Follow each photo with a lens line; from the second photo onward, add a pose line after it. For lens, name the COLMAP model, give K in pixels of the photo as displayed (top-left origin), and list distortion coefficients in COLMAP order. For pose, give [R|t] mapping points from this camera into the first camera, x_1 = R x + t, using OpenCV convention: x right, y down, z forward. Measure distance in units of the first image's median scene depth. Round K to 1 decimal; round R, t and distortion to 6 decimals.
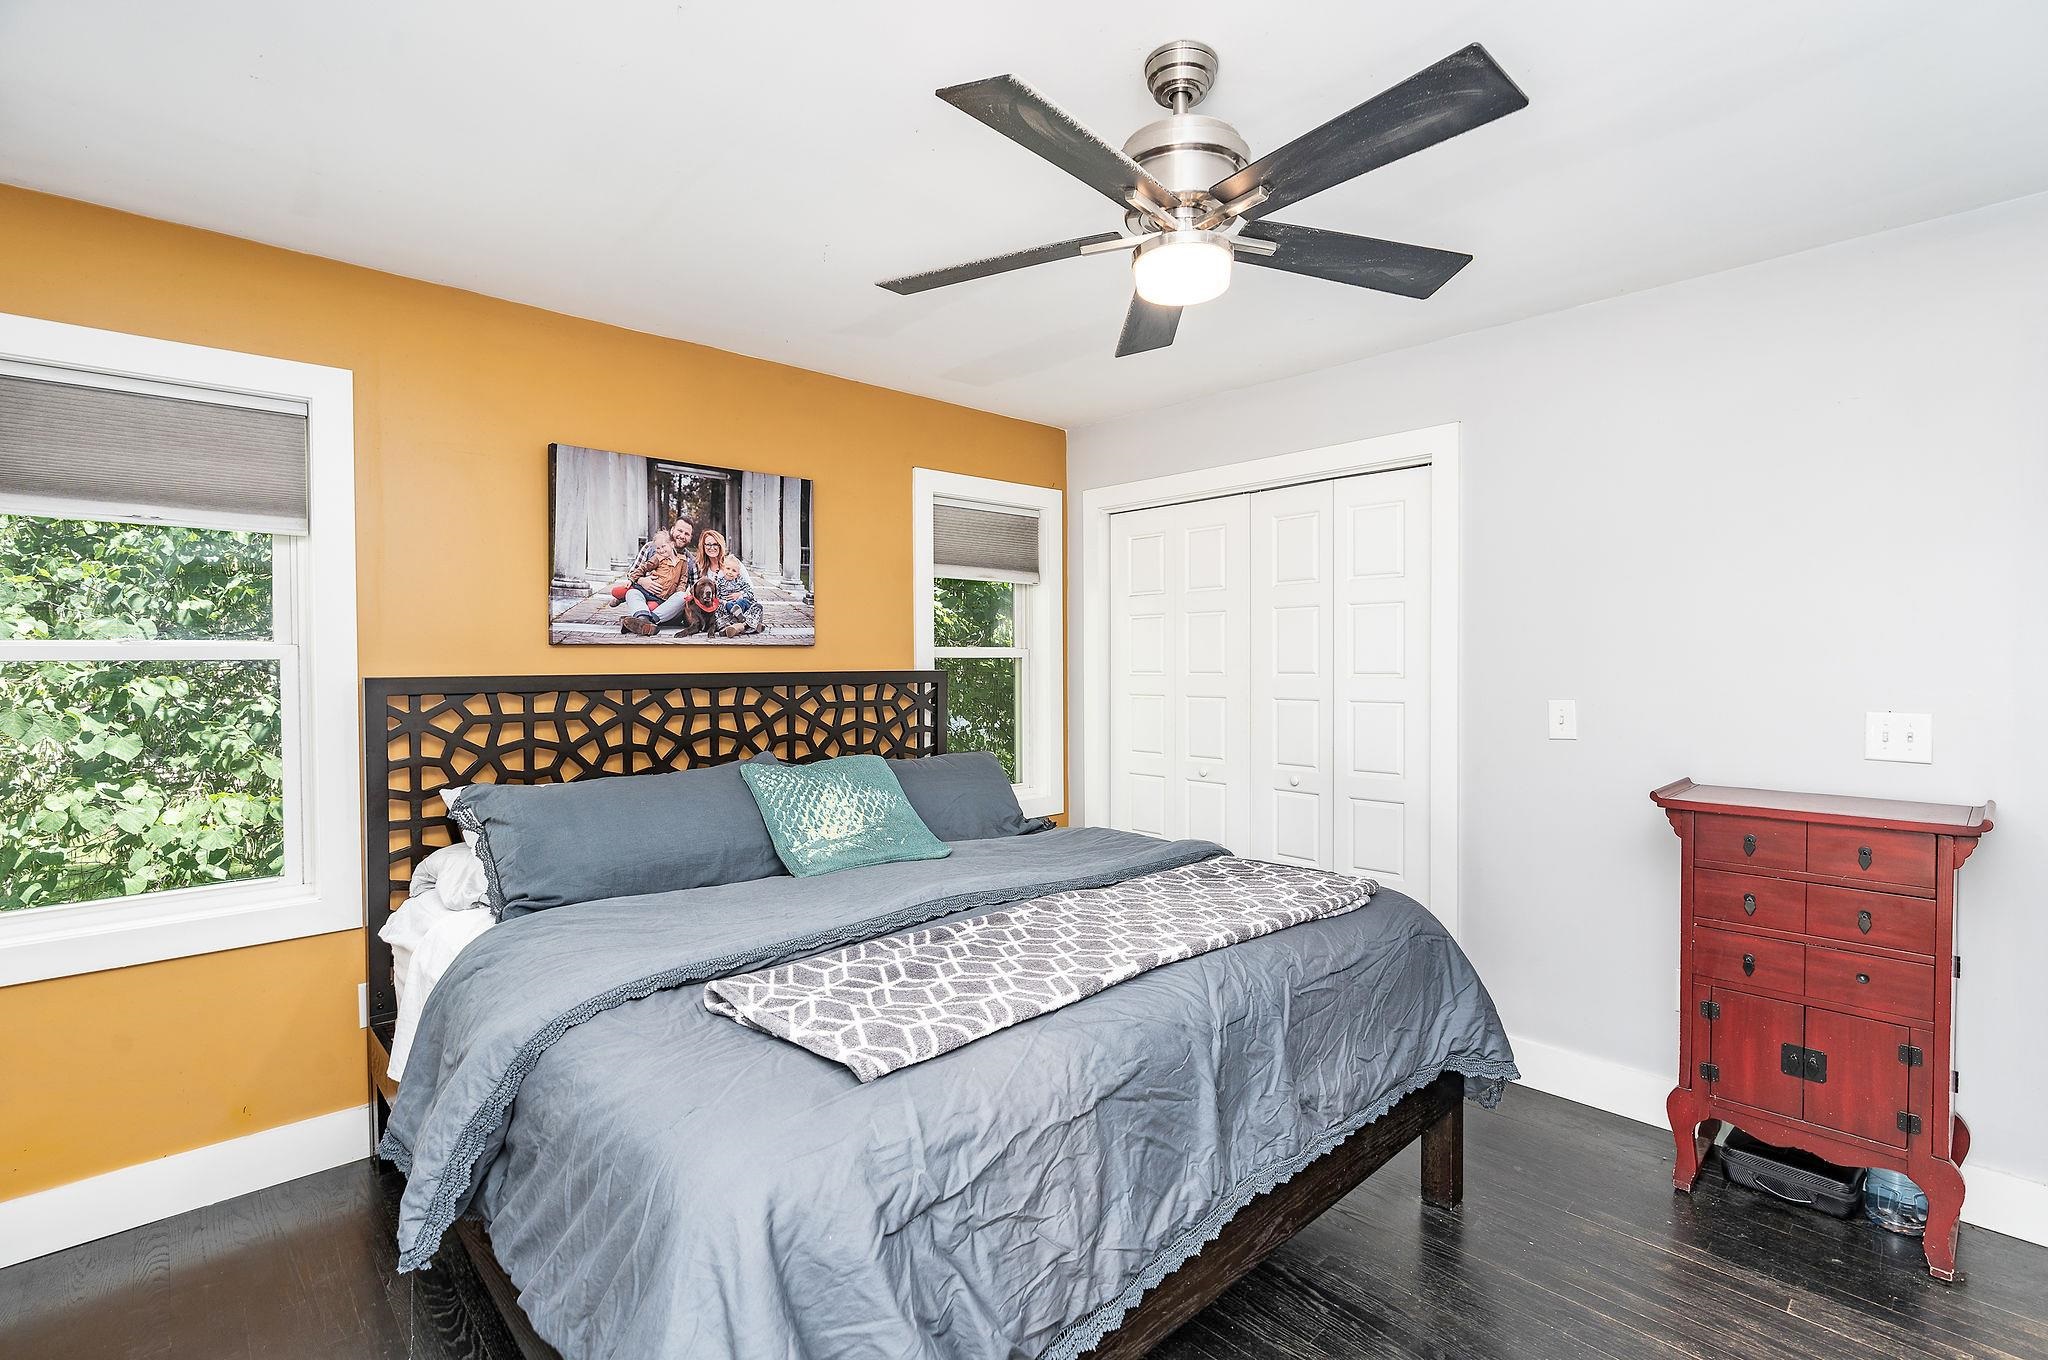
lens RADIAL K [[935.8, 0, 1018.1], [0, 935.8, 679.2], [0, 0, 1]] dist [-0.004578, -0.000380]
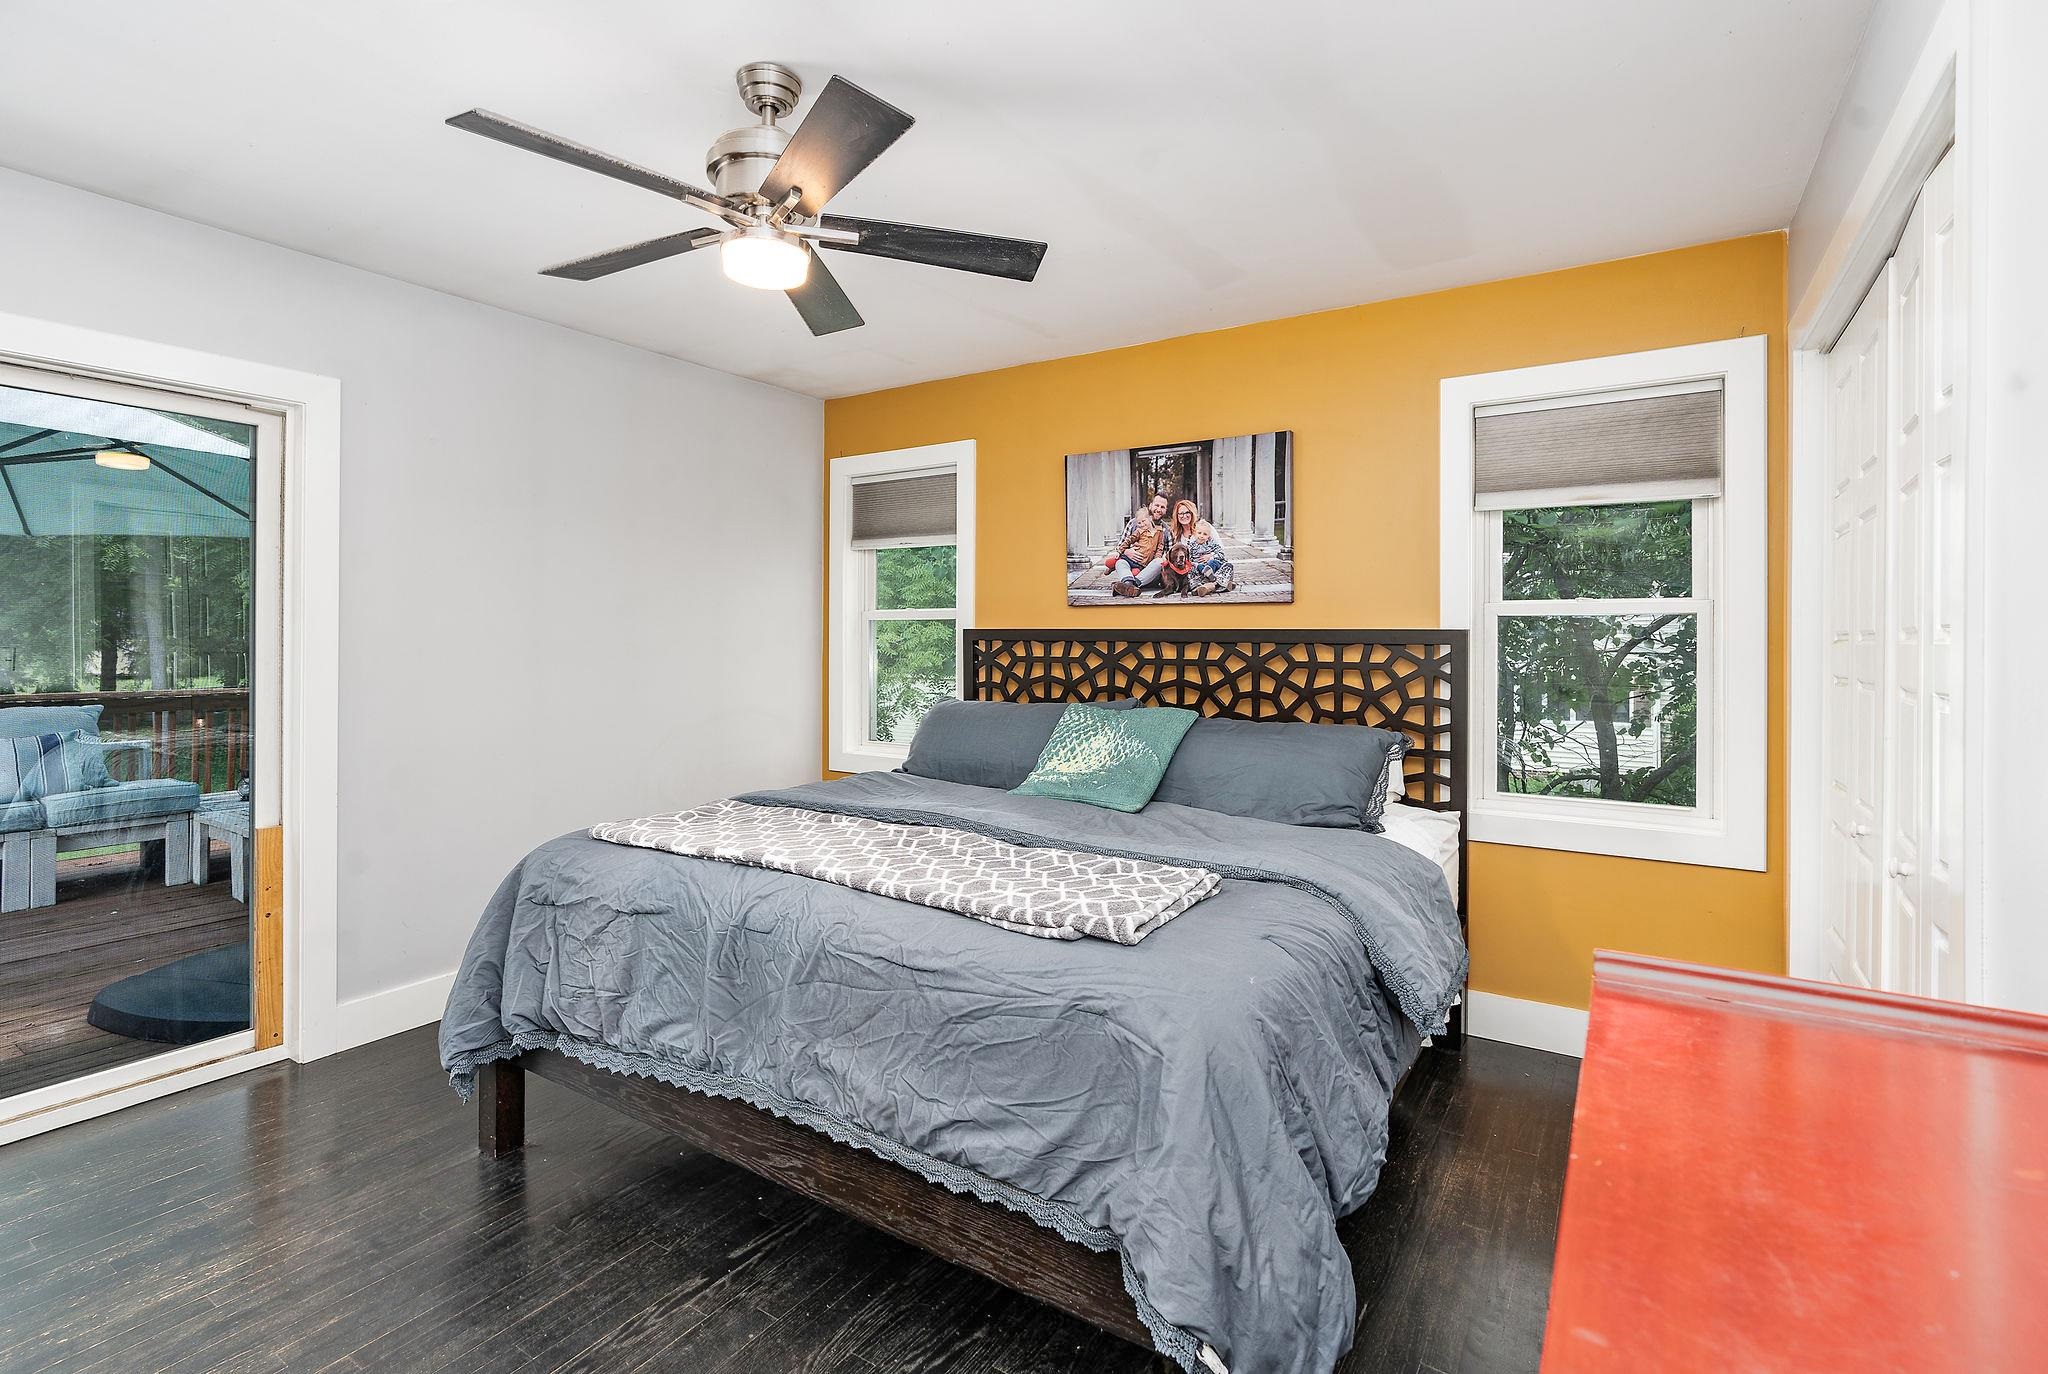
lens RADIAL K [[844.7, 0, 1025.2], [0, 844.7, 615.6], [0, 0, 1]] dist [-0.000761, -0.000054]
pose [[0.297129, -0.000721, -0.954837, 0.573800], [-0.015601, 0.999863, -0.005610, -0.014123], [0.954710, 0.016564, 0.297077, 0.527045]]
